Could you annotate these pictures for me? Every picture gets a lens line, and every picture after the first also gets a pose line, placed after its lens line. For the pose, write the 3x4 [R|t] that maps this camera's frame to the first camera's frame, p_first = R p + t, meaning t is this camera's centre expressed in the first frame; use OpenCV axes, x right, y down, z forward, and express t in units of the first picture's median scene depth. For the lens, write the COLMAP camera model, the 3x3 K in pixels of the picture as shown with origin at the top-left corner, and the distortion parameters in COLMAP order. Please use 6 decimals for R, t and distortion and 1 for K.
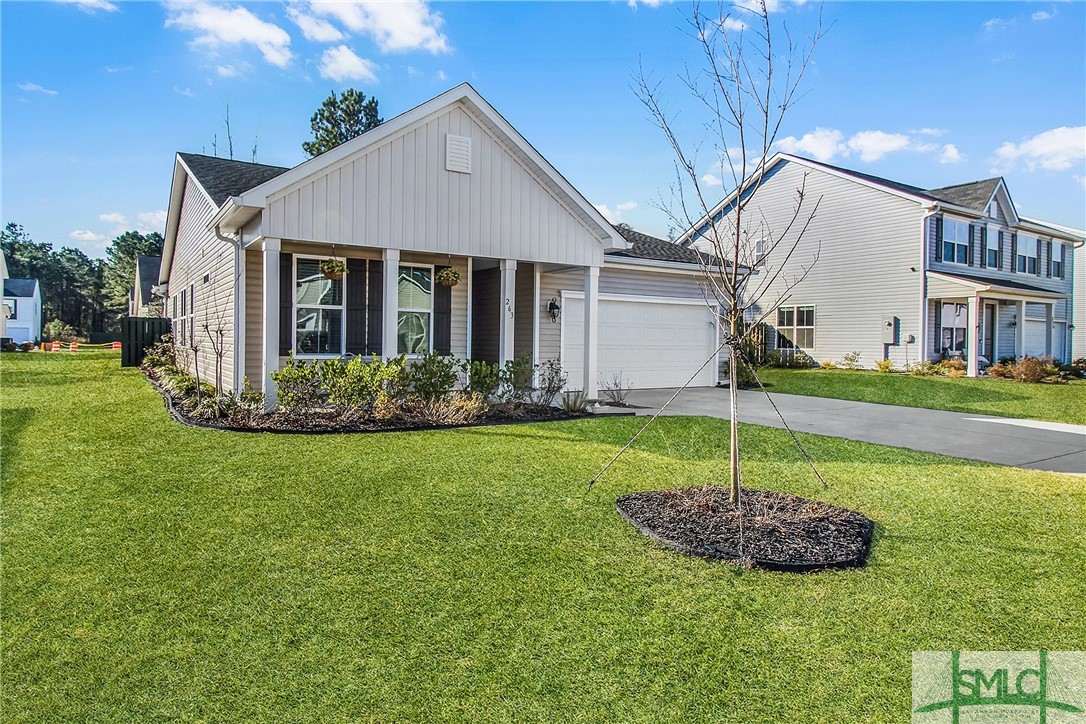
lens RADIAL K [[652.1, 0, 543.0], [0, 652.1, 362.0], [0, 0, 1]] dist [-0.030426, -0.000270]
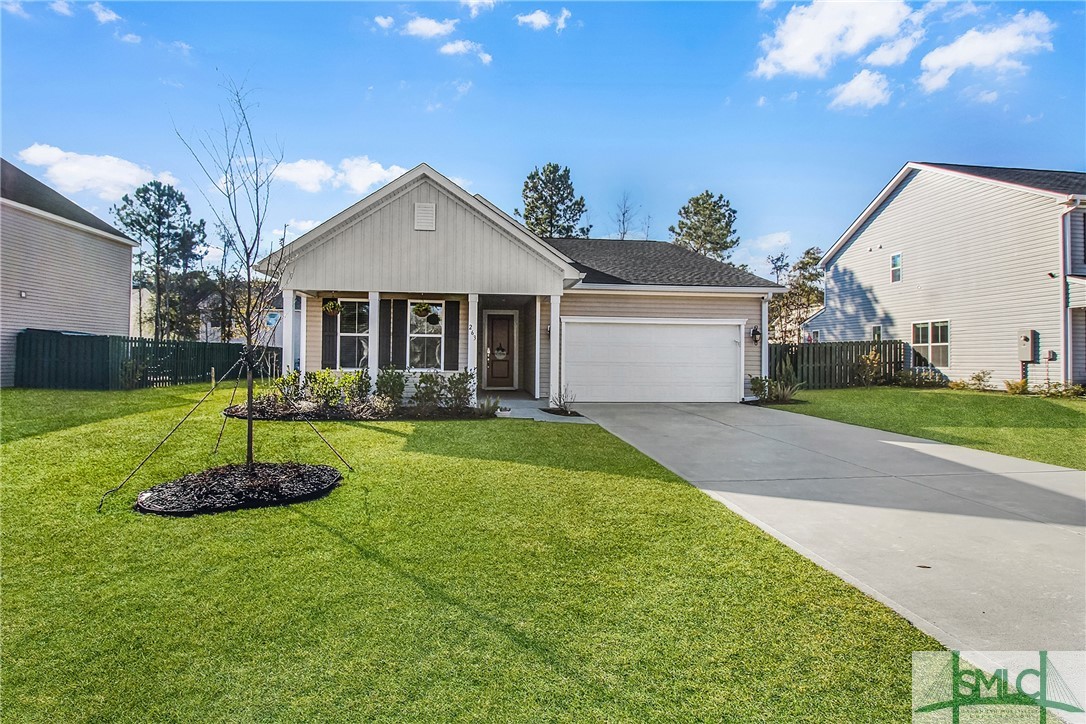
lens RADIAL K [[554.5, 0, 543.6], [0, 554.5, 345.6], [0, 0, 1]] dist [-0.002971, -0.000417]
pose [[0.906932, -0.013920, -0.421046, 0.259790], [-0.011509, 0.998262, -0.057795, 0.001334], [0.421119, 0.057262, 0.905196, 0.046297]]
